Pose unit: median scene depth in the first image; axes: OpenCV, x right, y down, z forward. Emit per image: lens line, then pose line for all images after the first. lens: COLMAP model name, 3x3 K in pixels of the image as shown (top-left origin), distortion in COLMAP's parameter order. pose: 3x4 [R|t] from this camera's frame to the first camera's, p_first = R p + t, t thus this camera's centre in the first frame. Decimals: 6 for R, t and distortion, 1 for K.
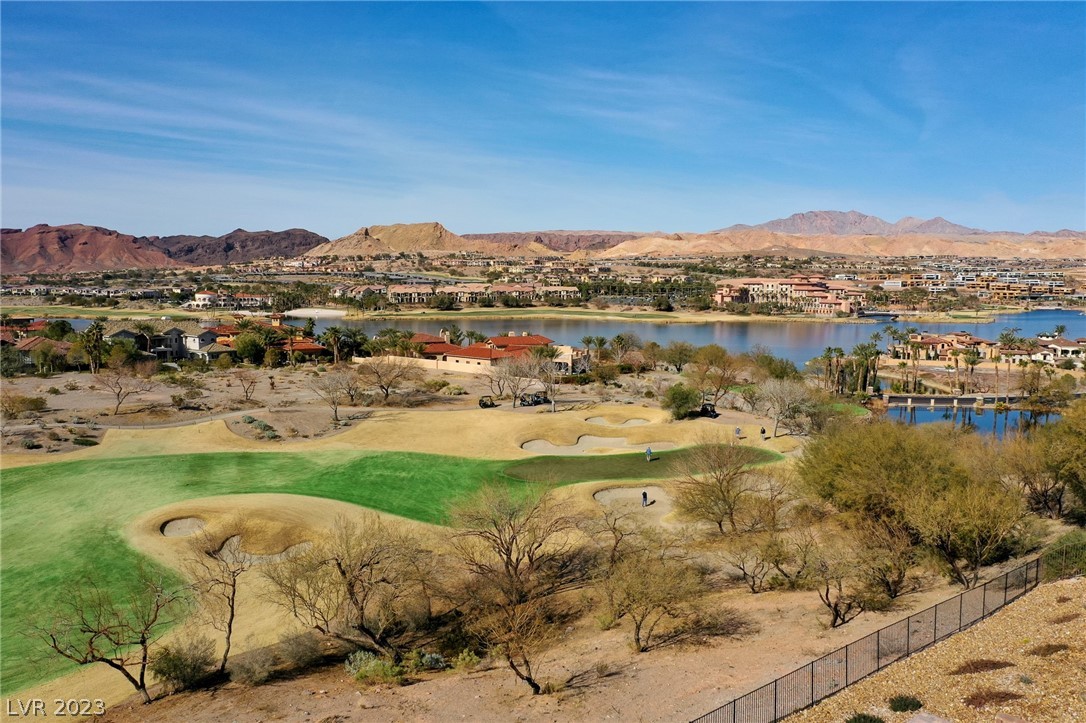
lens RADIAL K [[859.1, 0, 543.0], [0, 859.1, 361.5], [0, 0, 1]] dist [-0.009823, -0.002175]
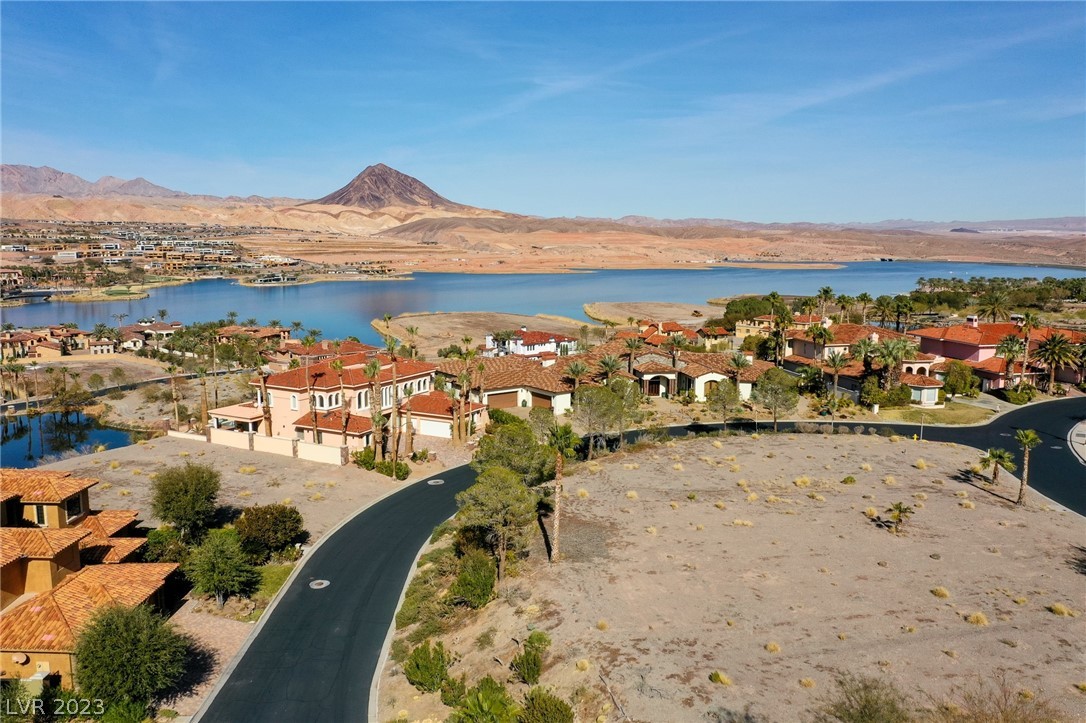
lens RADIAL K [[851.6, 0, 543.0], [0, 851.6, 361.5], [0, 0, 1]] dist [-0.004257, 0.005088]
pose [[0.654874, -0.111112, 0.747526, 0.038858], [0.075596, 0.993803, 0.081492, -0.012054], [-0.751948, 0.003142, 0.659215, -0.047903]]
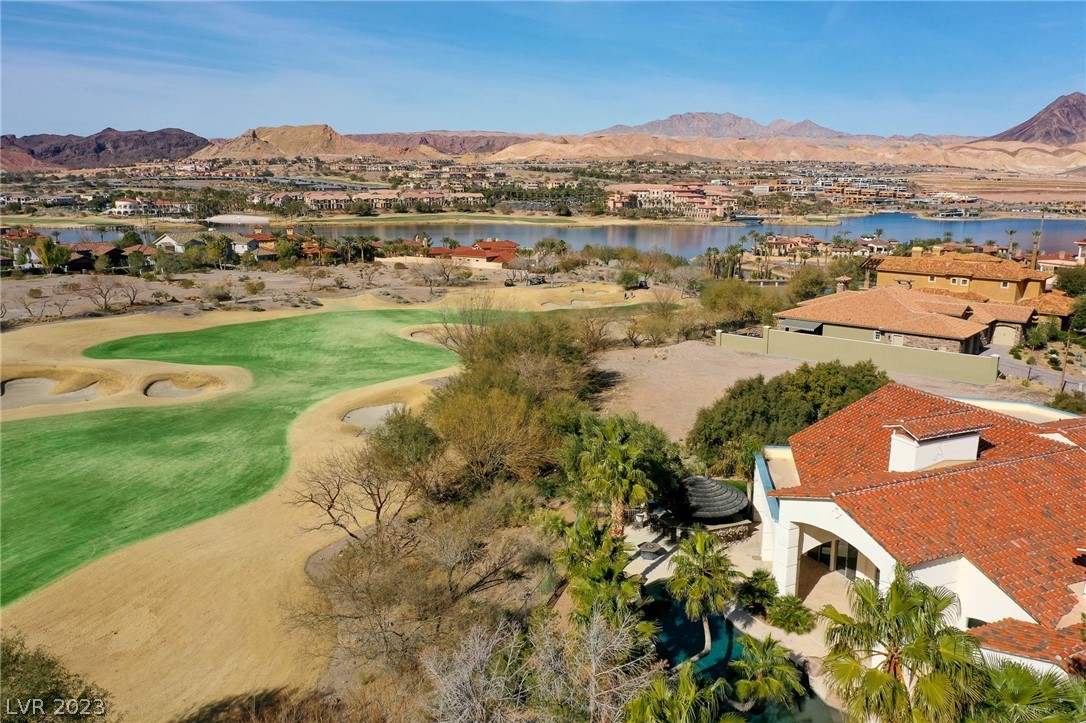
lens RADIAL K [[859.1, 0, 543.0], [0, 859.1, 361.5], [0, 0, 1]] dist [-0.009823, -0.002175]
pose [[0.990451, -0.027126, 0.135171, -0.036087], [0.011653, 0.993416, 0.113967, 0.001557], [-0.137372, -0.111304, 0.984246, -0.101550]]
